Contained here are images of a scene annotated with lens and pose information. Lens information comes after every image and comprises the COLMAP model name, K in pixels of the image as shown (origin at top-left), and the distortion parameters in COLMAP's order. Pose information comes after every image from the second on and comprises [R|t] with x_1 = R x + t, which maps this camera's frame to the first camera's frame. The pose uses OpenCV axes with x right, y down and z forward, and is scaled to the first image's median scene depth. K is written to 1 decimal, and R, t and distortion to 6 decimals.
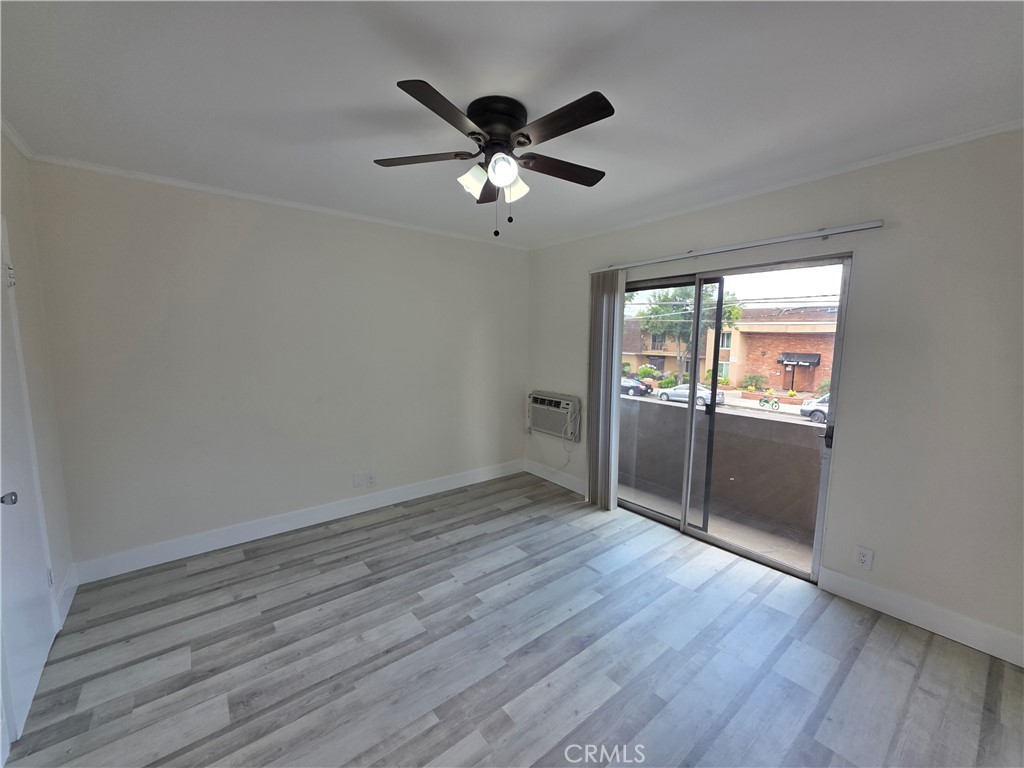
lens RADIAL K [[407.2, 0, 512.0], [0, 407.2, 384.0], [0, 0, 1]] dist [0.002141, 0.000263]
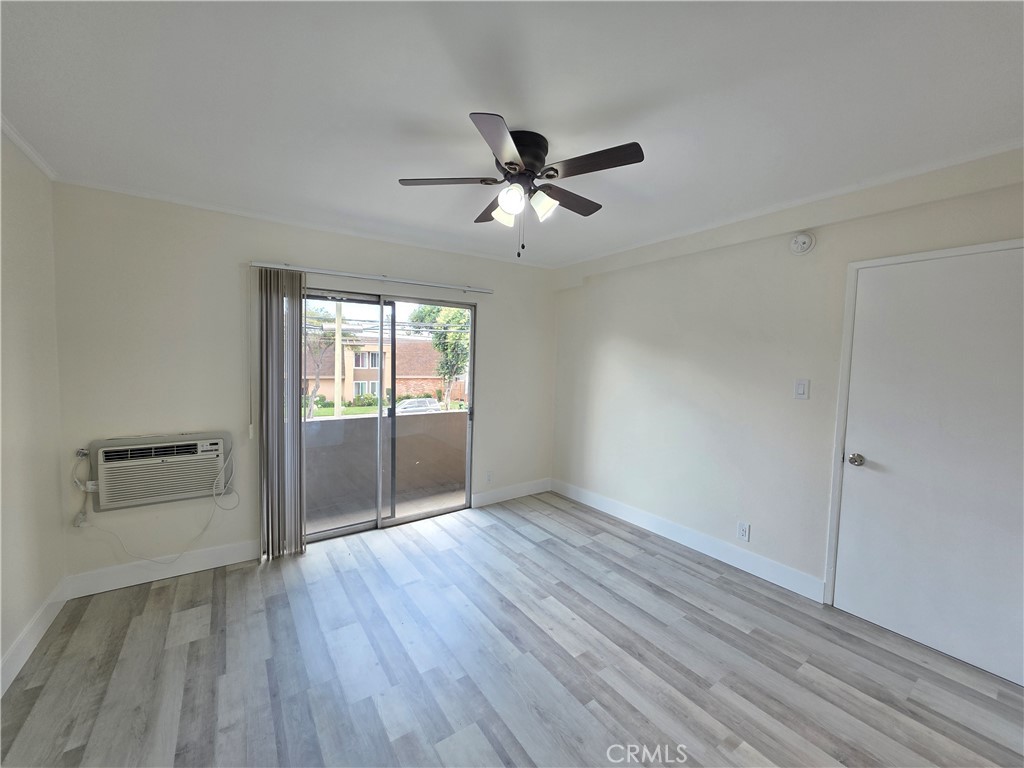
lens RADIAL K [[407.1, 0, 509.2], [0, 407.1, 383.5], [0, 0, 1]] dist [0.001073, 0.000173]
pose [[0.066198, -0.065585, 0.995649, -0.872159], [0.096349, 0.993595, 0.059044, -0.076303], [-0.993144, 0.092021, 0.072093, 0.757199]]
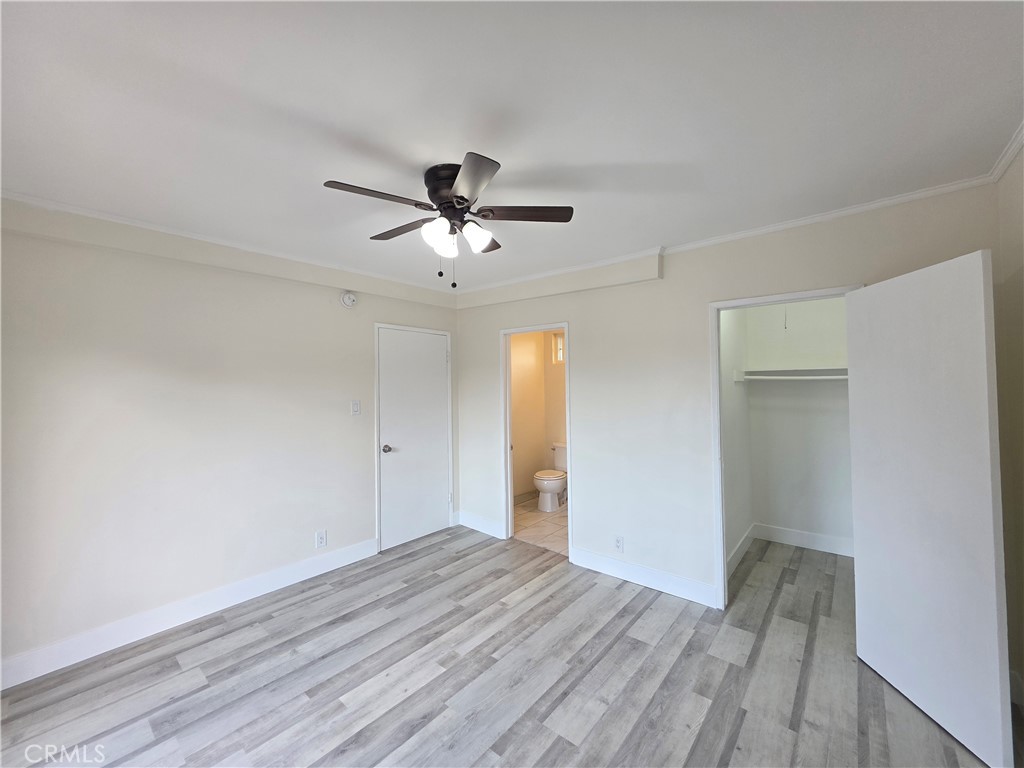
lens RADIAL K [[407.1, 0, 509.2], [0, 407.1, 383.5], [0, 0, 1]] dist [0.001073, 0.000173]
pose [[-0.981678, 0.002864, -0.190528, 0.017000], [-0.018338, 0.993826, 0.109423, -0.181990], [0.189665, 0.110912, -0.975564, 1.609701]]
